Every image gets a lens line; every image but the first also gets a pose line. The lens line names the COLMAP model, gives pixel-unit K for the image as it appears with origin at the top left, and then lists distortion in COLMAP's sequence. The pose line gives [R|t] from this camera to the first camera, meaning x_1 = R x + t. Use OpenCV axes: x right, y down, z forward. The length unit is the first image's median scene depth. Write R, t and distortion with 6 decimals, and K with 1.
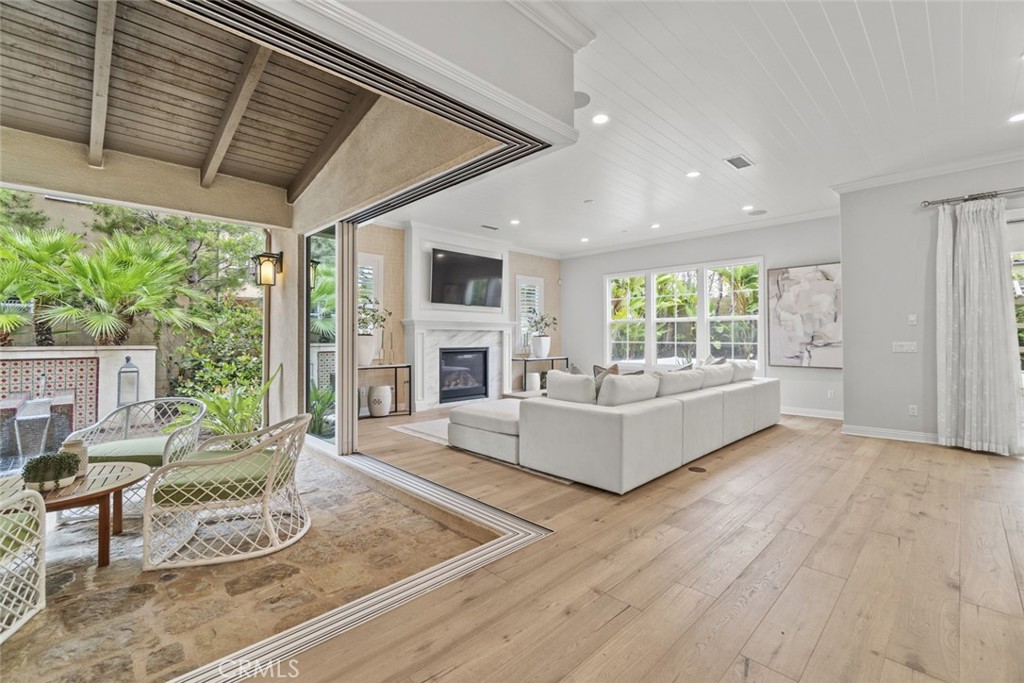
lens RADIAL K [[441.8, 0, 513.8], [0, 441.8, 331.6], [0, 0, 1]] dist [-0.004487, 0.000151]
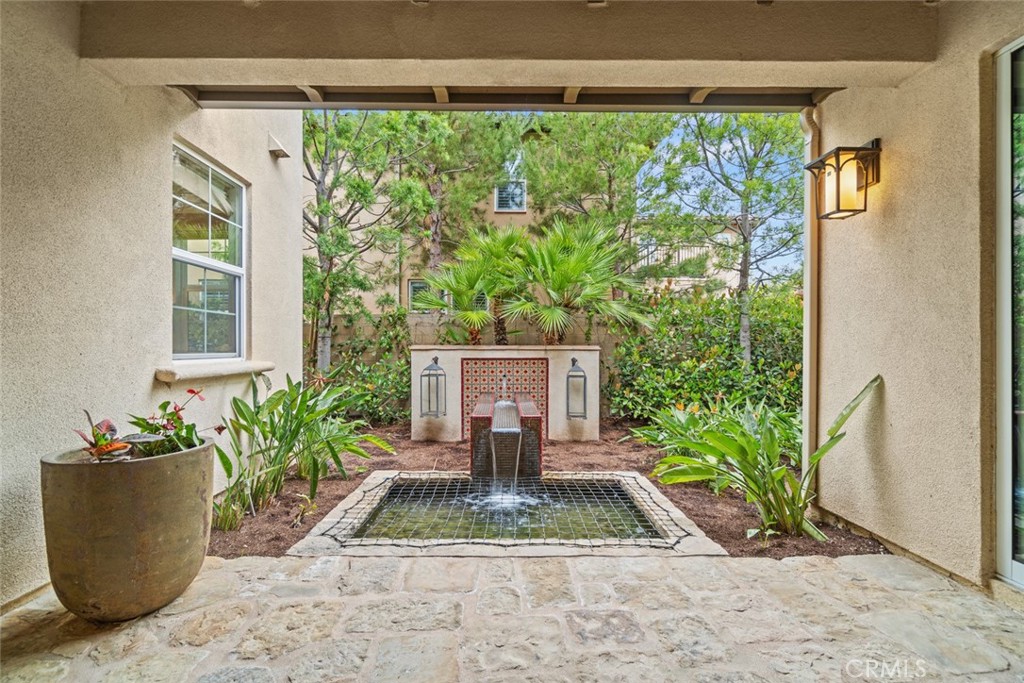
lens RADIAL K [[441.8, 0, 510.0], [0, 441.8, 345.7], [0, 0, 1]] dist [-0.004487, 0.000151]
pose [[0.725439, -0.001246, -0.688285, -0.397204], [0.009481, 0.999922, 0.008182, 0.026038], [0.688221, -0.012461, 0.725394, 0.315456]]
